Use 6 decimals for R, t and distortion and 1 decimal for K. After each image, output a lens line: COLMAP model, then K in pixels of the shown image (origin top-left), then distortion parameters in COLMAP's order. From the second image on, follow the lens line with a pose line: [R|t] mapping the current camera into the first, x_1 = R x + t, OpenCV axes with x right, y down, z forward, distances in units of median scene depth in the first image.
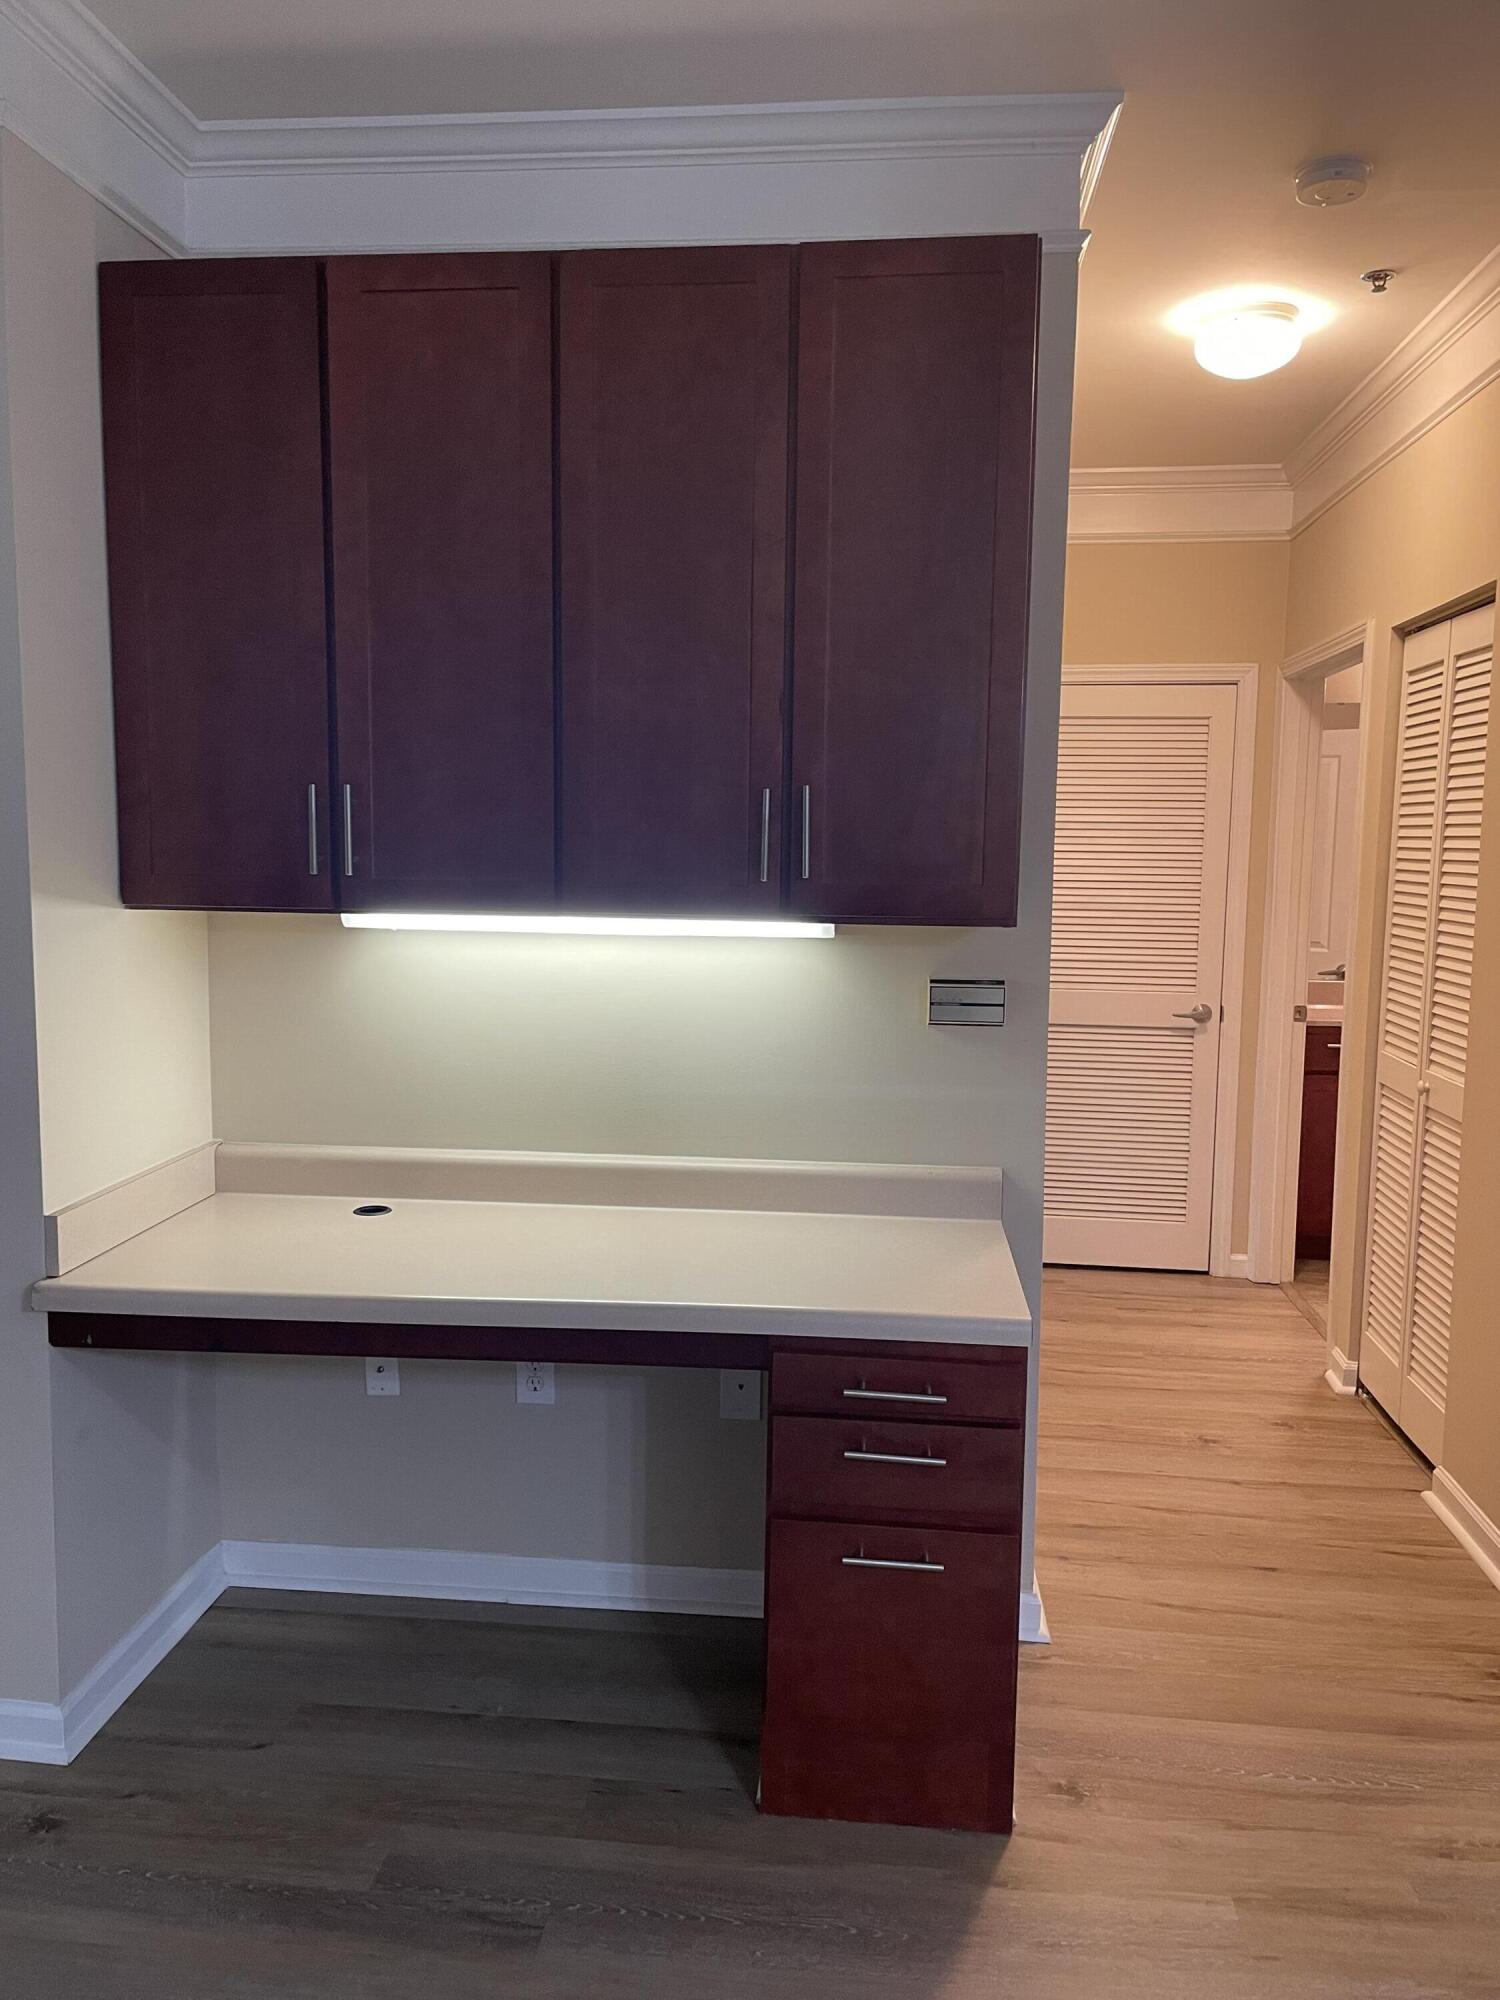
lens RADIAL K [[1510.3, 0, 738.1], [0, 1510.3, 997.3], [0, 0, 1]] dist [0.052162, -0.080919]
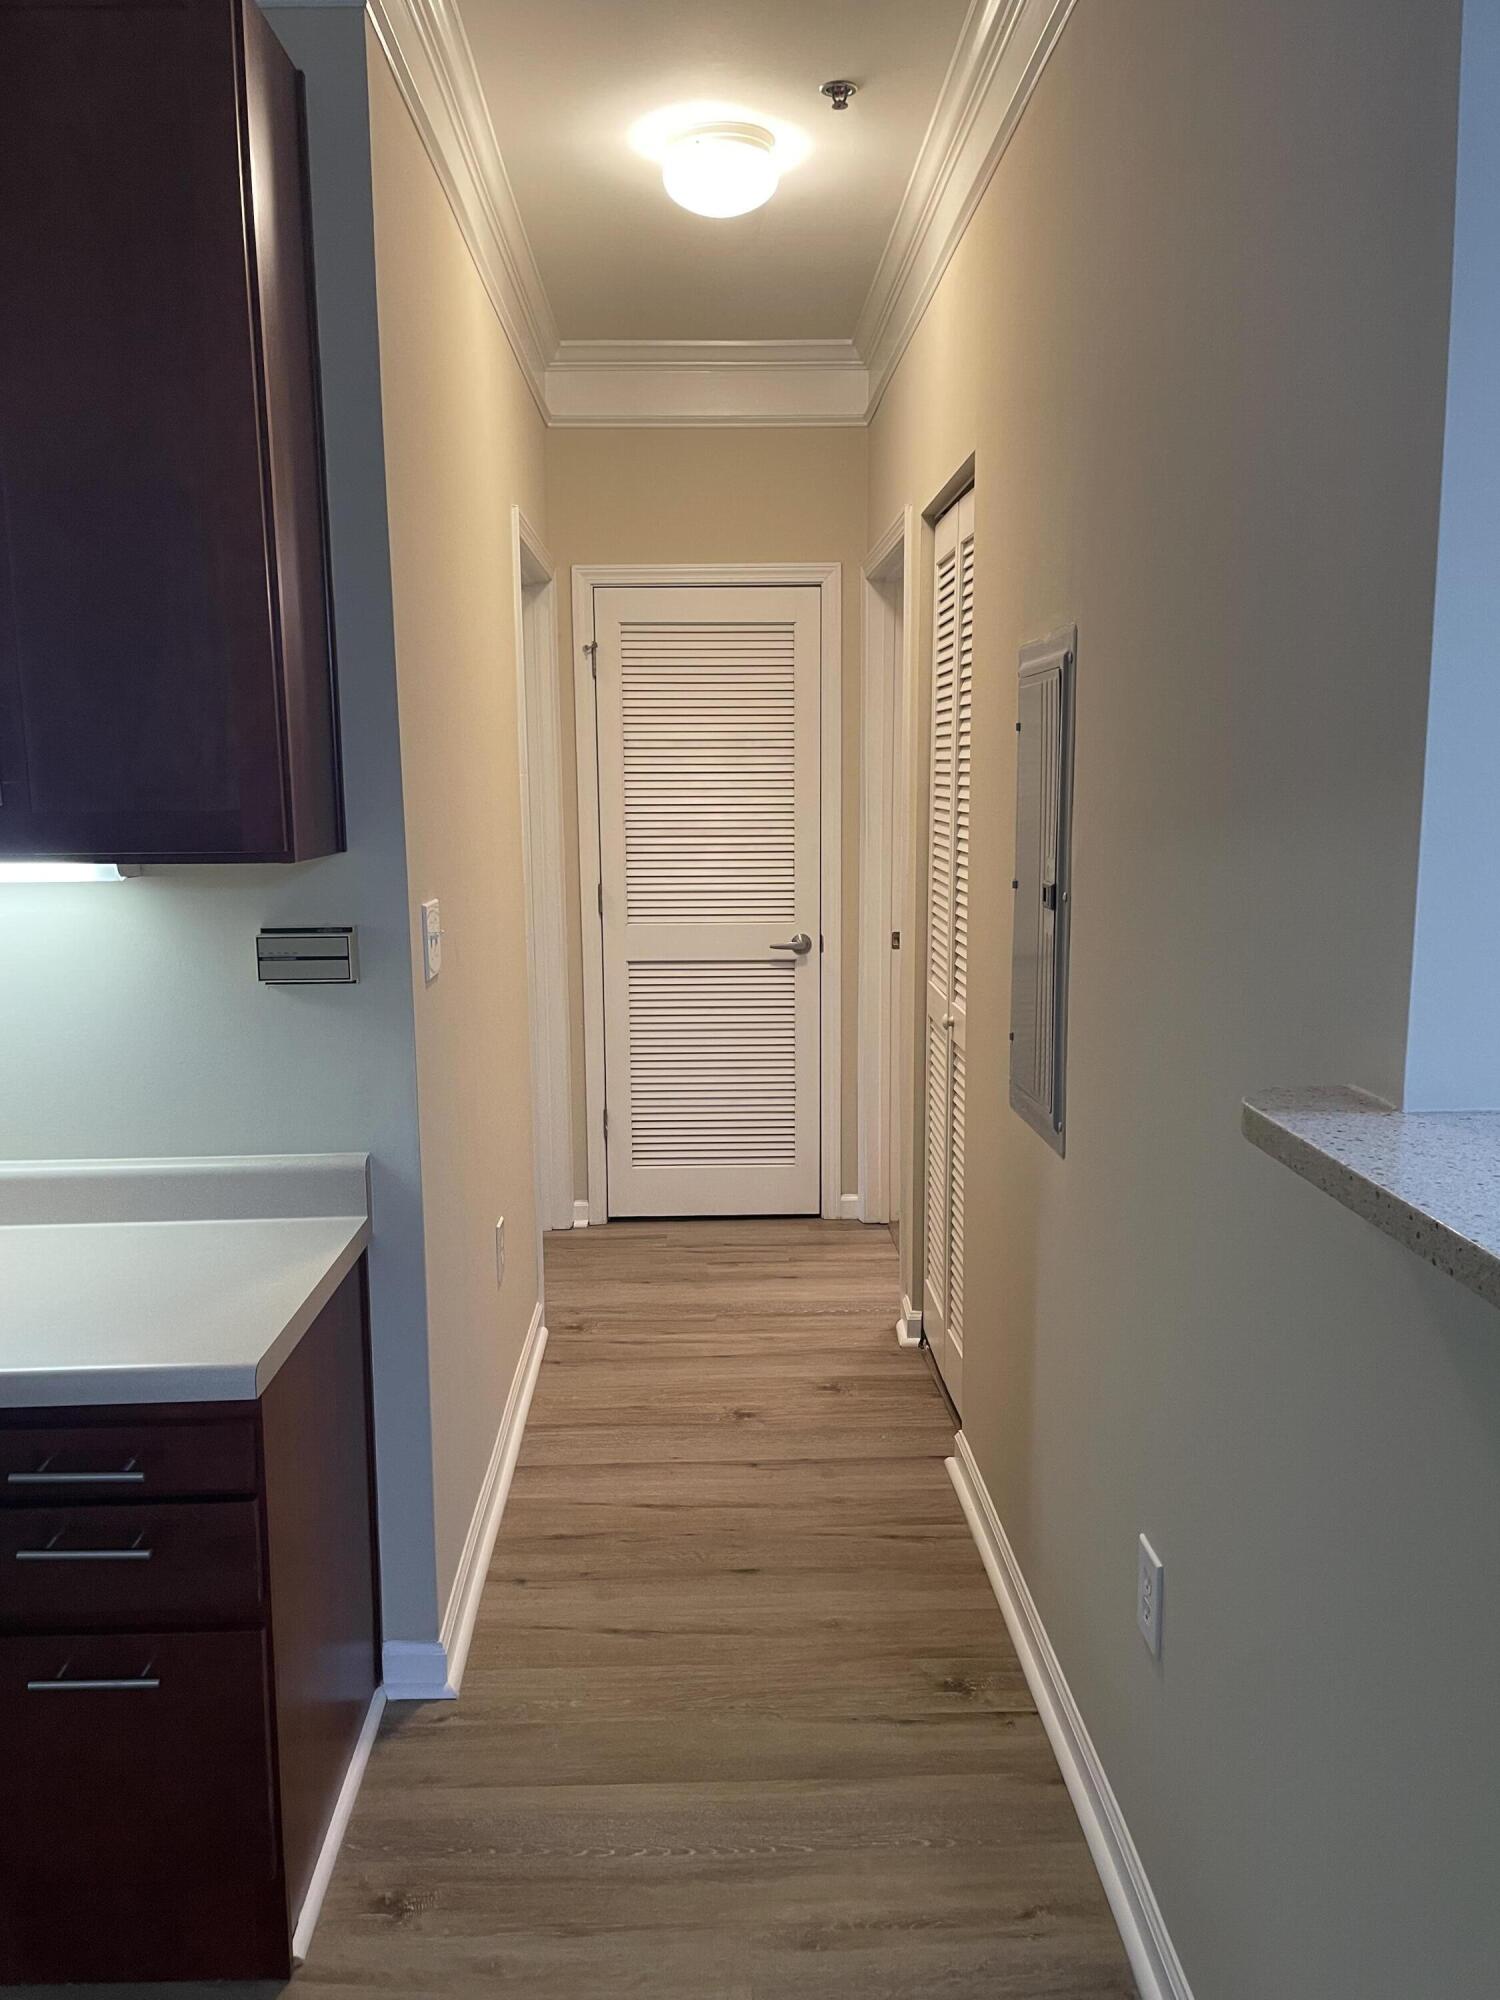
lens RADIAL K [[1510.3, 0, 752.0], [0, 1510.3, 1013.2], [0, 0, 1]] dist [0.052162, -0.080919]
pose [[0.988692, -0.044920, 0.143073, 0.193892], [0.036775, 0.997576, 0.059078, -0.003771], [-0.145380, -0.053148, 0.987947, 0.109368]]
